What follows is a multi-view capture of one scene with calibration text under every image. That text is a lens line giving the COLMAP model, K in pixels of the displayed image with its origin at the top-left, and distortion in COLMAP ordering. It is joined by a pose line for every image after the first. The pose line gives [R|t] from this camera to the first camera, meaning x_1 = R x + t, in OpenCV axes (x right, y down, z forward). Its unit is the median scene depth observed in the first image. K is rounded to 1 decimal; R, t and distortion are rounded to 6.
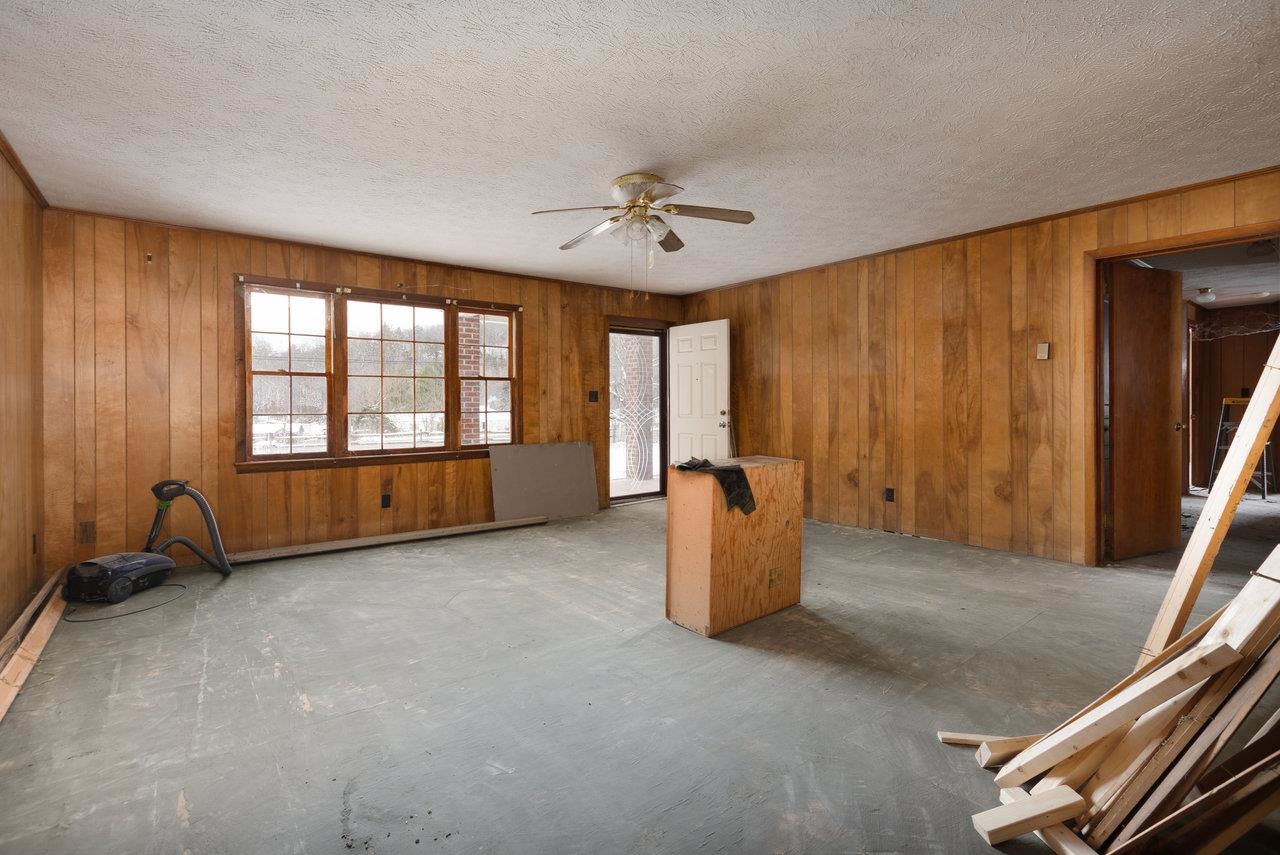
lens RADIAL K [[591.2, 0, 633.2], [0, 591.2, 408.9], [0, 0, 1]] dist [-0.001554, -0.000462]
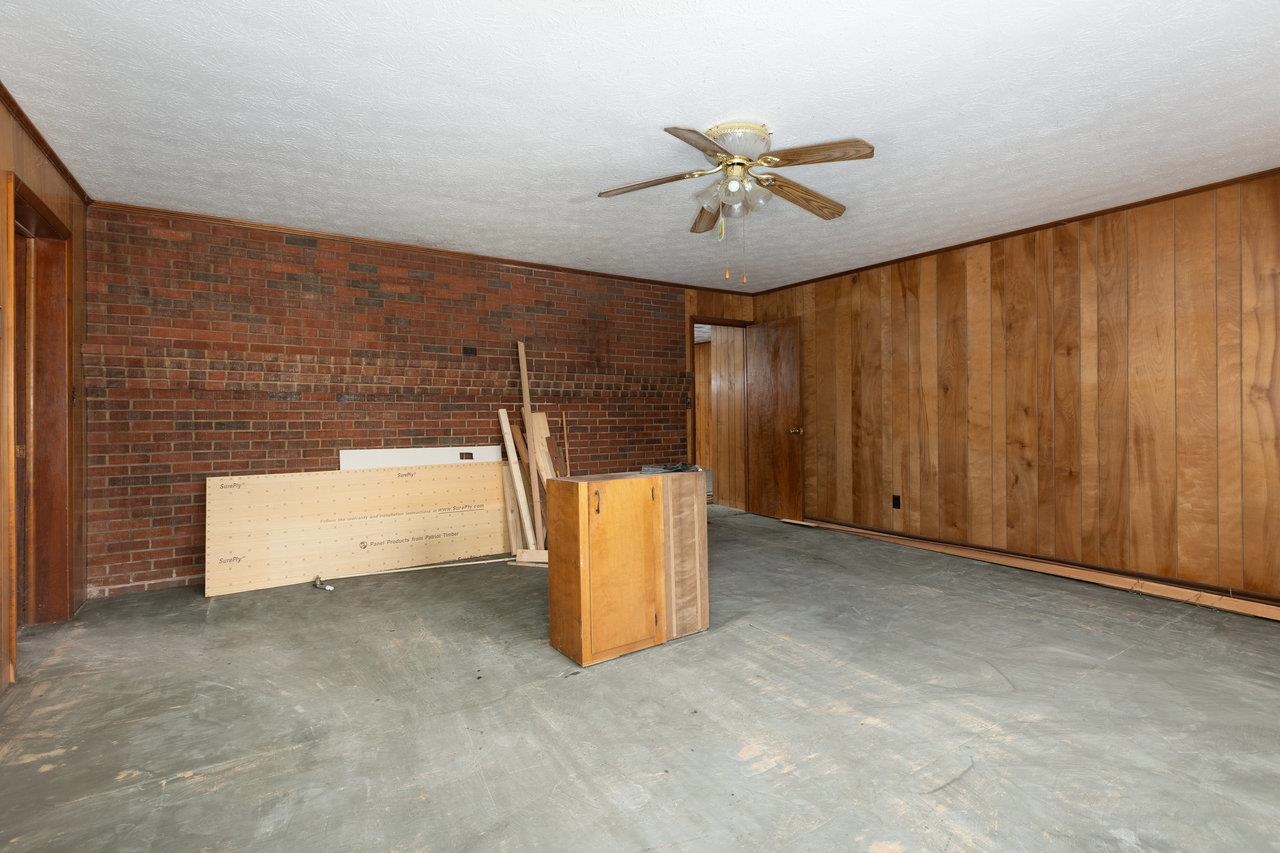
lens RADIAL K [[591.2, 0, 633.2], [0, 591.2, 407.9], [0, 0, 1]] dist [-0.001554, -0.000462]
pose [[-0.996044, 0.013231, 0.087876, 0.087760], [0.013165, 0.999912, -0.001325, -0.013511], [-0.087886, -0.000163, -0.996131, 1.974834]]
